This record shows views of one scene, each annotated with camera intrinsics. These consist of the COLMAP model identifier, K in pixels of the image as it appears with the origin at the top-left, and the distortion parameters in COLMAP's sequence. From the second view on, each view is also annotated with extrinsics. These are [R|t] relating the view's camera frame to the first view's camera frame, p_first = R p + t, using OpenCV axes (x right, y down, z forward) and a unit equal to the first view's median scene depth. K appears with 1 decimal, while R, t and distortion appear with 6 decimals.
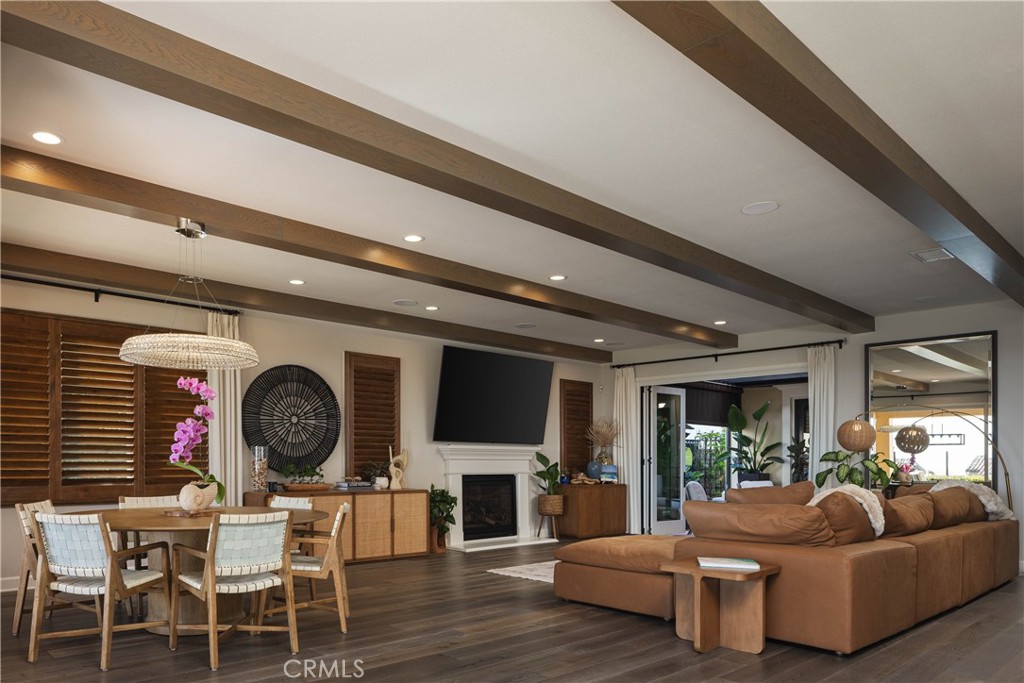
lens RADIAL K [[708.3, 0, 446.2], [0, 708.3, 449.0], [0, 0, 1]] dist [-0.023309, 0.000148]
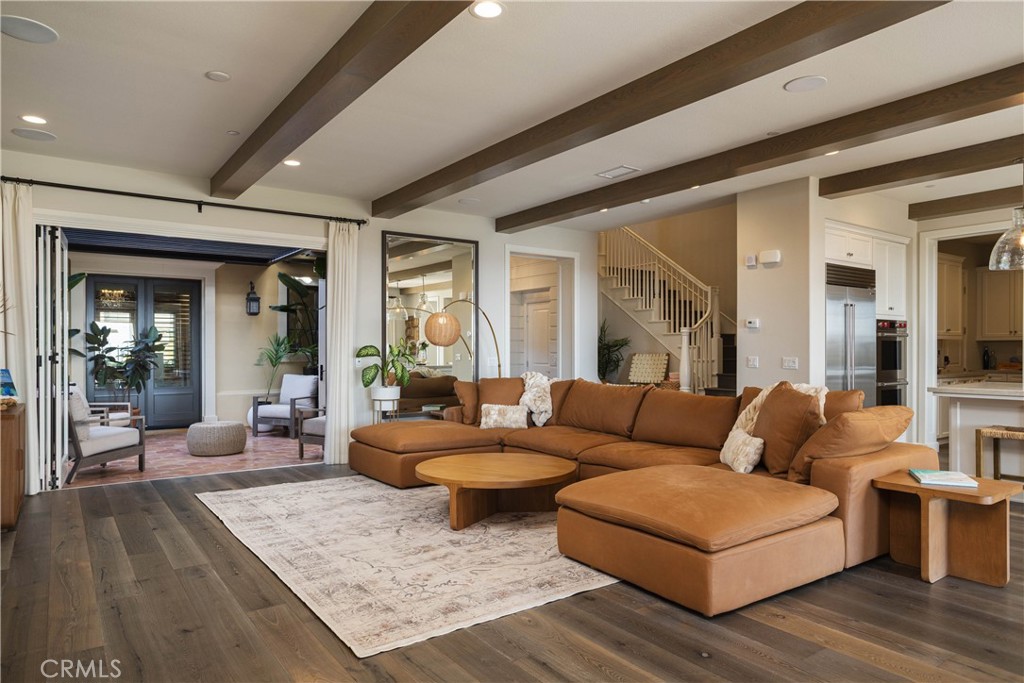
lens RADIAL K [[637.2, 0, 513.6], [0, 637.2, 343.9], [0, 0, 1]] dist [-0.024320, 0.000680]
pose [[0.108656, 0.003477, 0.994073, -0.223228], [-0.015777, 0.999874, -0.001773, -0.000154], [-0.993954, -0.015490, 0.108697, 0.736854]]
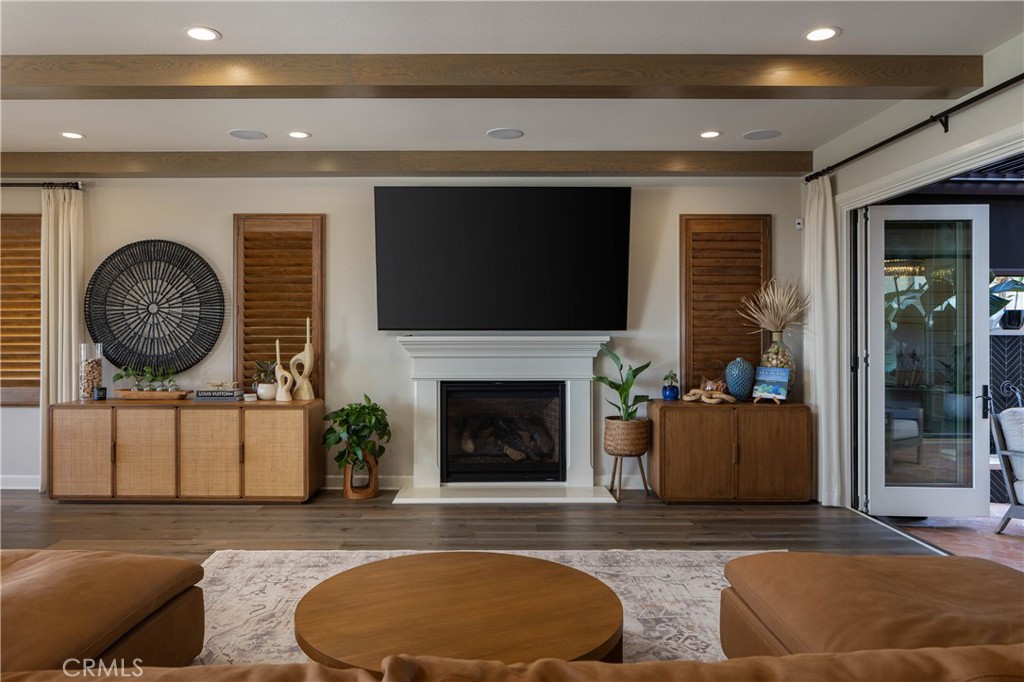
lens RADIAL K [[708.3, 0, 504.5], [0, 708.3, 330.9], [0, 0, 1]] dist [-0.023309, 0.000148]
pose [[0.750519, -0.009952, -0.660774, 0.538562], [0.015384, 0.999879, 0.002414, -0.011084], [0.660669, -0.011977, 0.750581, 0.597746]]
